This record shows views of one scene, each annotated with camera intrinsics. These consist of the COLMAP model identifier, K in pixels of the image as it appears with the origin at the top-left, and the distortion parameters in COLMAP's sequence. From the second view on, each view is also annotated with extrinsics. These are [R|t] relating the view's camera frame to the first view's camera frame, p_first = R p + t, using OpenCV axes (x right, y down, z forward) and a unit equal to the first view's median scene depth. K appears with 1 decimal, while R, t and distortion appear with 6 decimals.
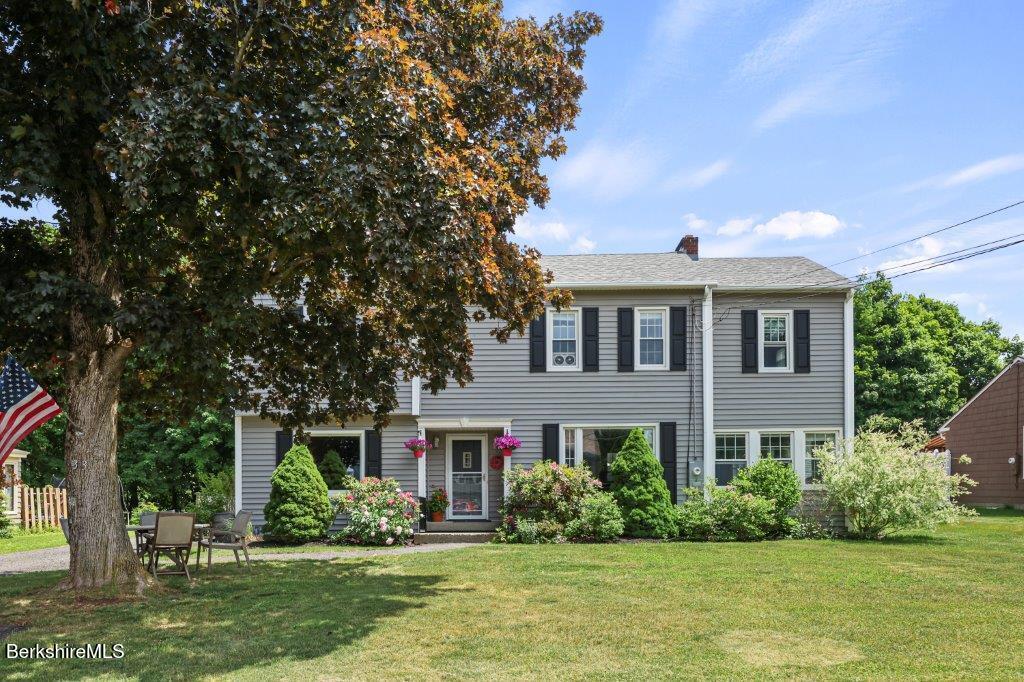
lens RADIAL K [[435.8, 0, 512.0], [0, 435.8, 341.0], [0, 0, 1]] dist [-0.000181, 0.000013]
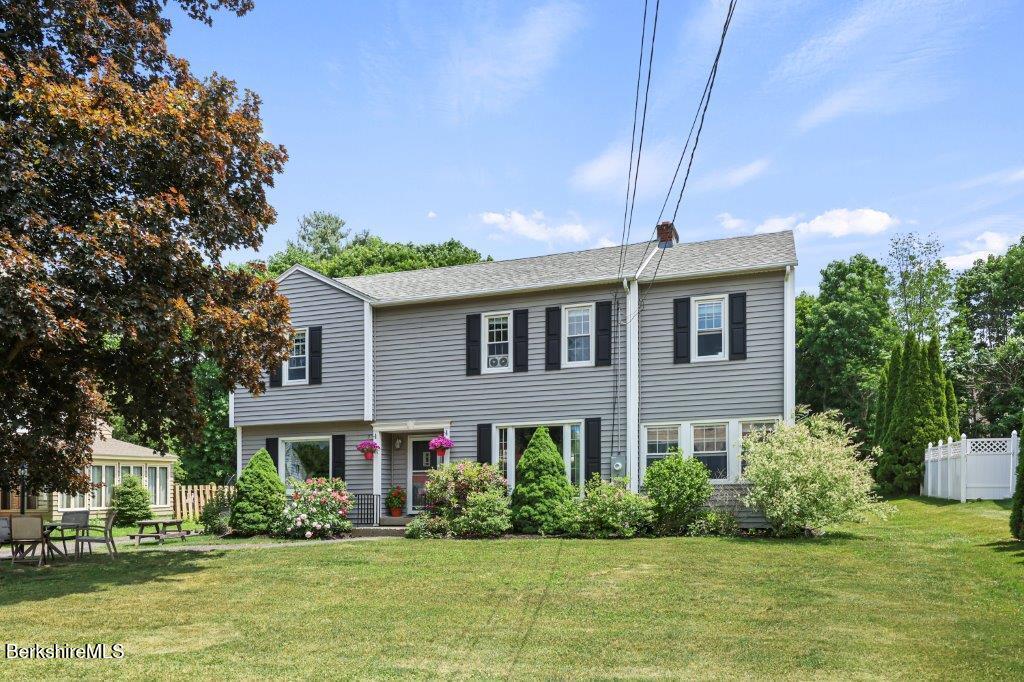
lens RADIAL K [[413.5, 0, 506.1], [0, 413.5, 345.2], [0, 0, 1]] dist [0.000231, -0.000099]
pose [[0.981703, -0.072128, -0.176230, 0.330910], [0.073981, 0.997252, 0.003957, 0.000702], [0.175461, -0.016922, 0.984341, 0.028831]]
